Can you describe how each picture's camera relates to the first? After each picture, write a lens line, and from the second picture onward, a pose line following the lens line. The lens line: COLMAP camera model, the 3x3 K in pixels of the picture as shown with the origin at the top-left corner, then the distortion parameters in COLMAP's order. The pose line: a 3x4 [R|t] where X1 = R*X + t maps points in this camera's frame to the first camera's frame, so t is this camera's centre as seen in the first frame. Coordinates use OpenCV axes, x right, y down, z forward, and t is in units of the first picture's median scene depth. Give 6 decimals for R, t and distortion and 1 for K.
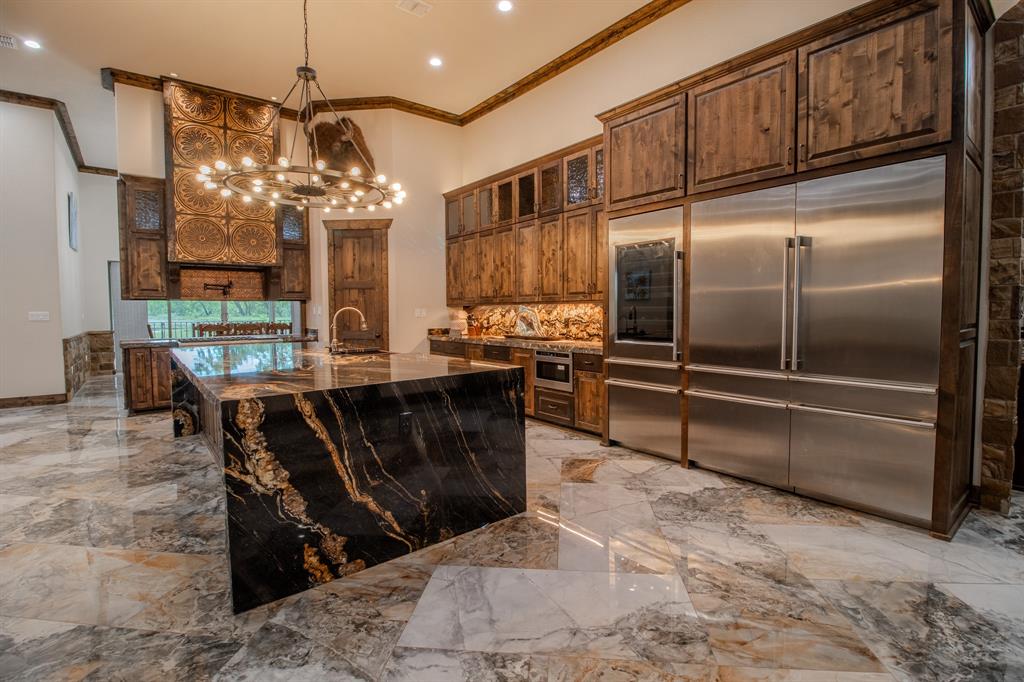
lens RADIAL K [[475.9, 0, 516.3], [0, 475.9, 333.0], [0, 0, 1]] dist [-0.014657, -0.001702]
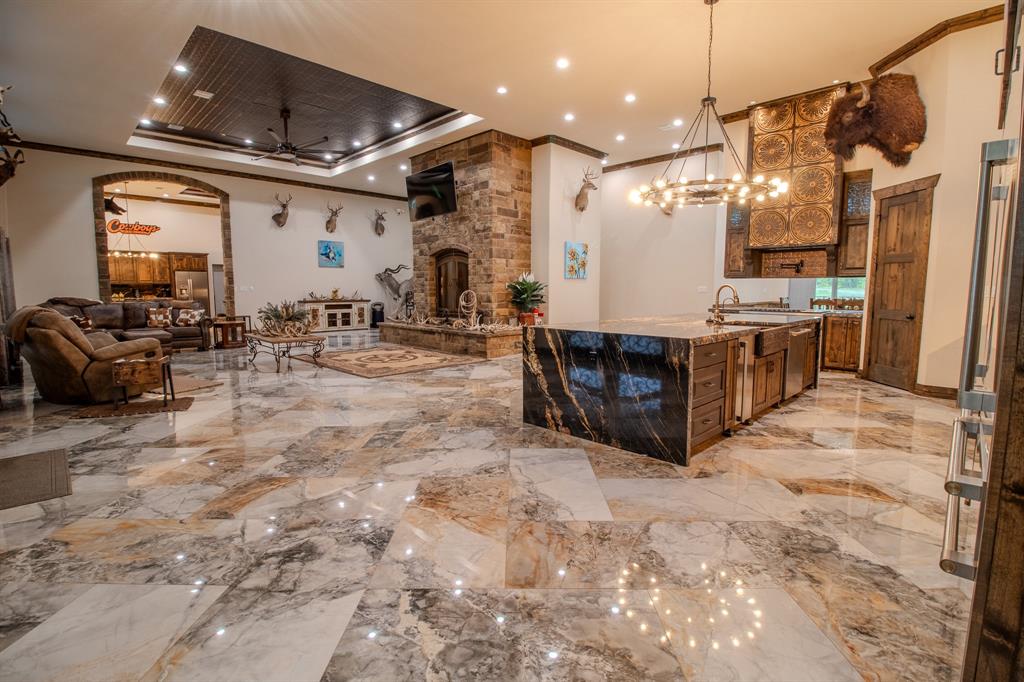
lens RADIAL K [[475.9, 0, 516.3], [0, 475.9, 333.0], [0, 0, 1]] dist [-0.014657, -0.001702]
pose [[0.098419, 0.101594, -0.989946, 0.842633], [-0.049458, 0.994045, 0.097098, -0.023441], [0.993915, 0.039404, 0.102858, 0.375131]]
